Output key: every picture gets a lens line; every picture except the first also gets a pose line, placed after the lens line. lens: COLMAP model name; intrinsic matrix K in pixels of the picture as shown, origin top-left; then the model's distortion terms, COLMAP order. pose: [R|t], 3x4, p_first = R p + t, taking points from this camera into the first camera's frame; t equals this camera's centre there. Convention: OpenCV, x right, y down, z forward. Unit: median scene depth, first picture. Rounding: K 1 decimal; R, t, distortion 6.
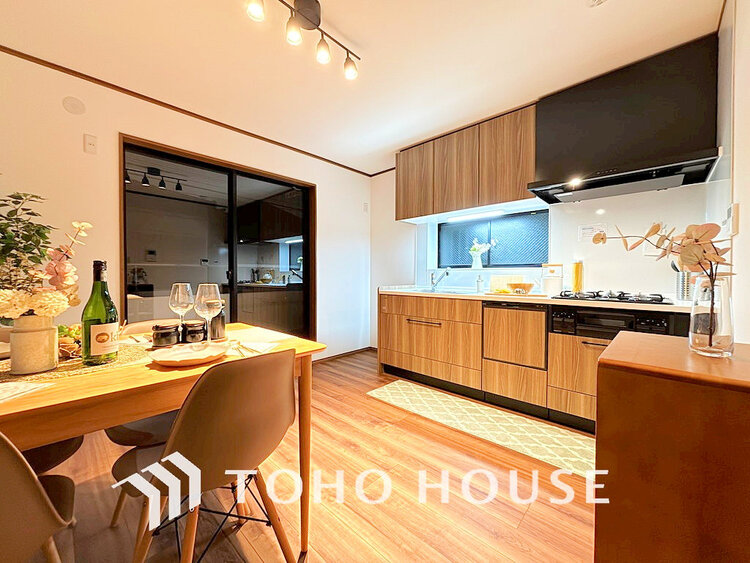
lens RADIAL K [[302.0, 0, 370.1], [0, 302.0, 278.8], [0, 0, 1]] dist [0.000343, 0.000536]
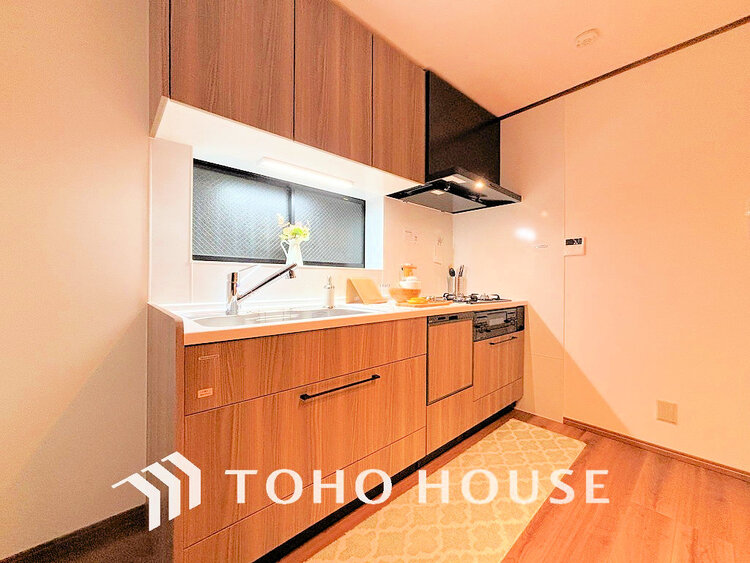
lens RADIAL K [[302.0, 0, 373.4], [0, 302.0, 284.0], [0, 0, 1]] dist [0.000343, 0.000536]
pose [[0.078517, -0.014692, 0.996805, -0.240065], [0.005514, 0.999882, 0.014303, -0.007553], [-0.996898, 0.004373, 0.078588, 0.905894]]
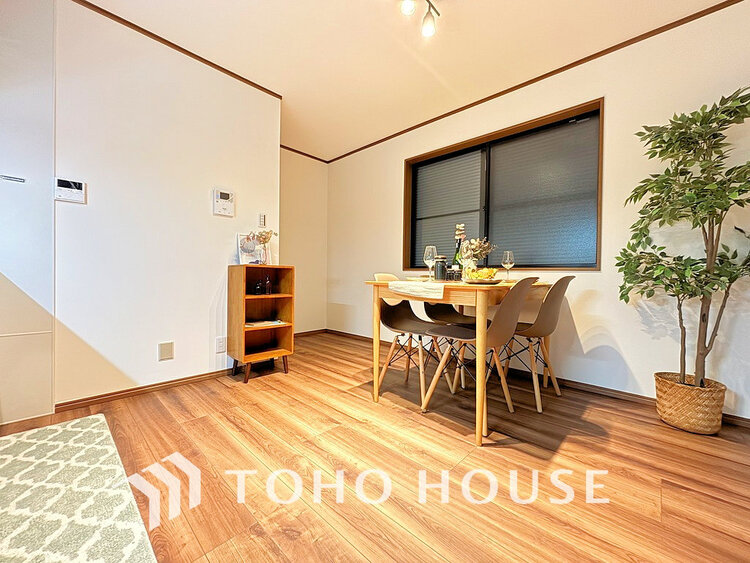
lens RADIAL K [[302.0, 0, 373.7], [0, 302.0, 277.6], [0, 0, 1]] dist [0.000343, 0.000536]
pose [[-0.999887, -0.010279, -0.010935, -0.092253], [-0.010409, 0.999875, 0.011864, 0.064753], [0.010811, 0.011976, -0.999870, 1.068471]]
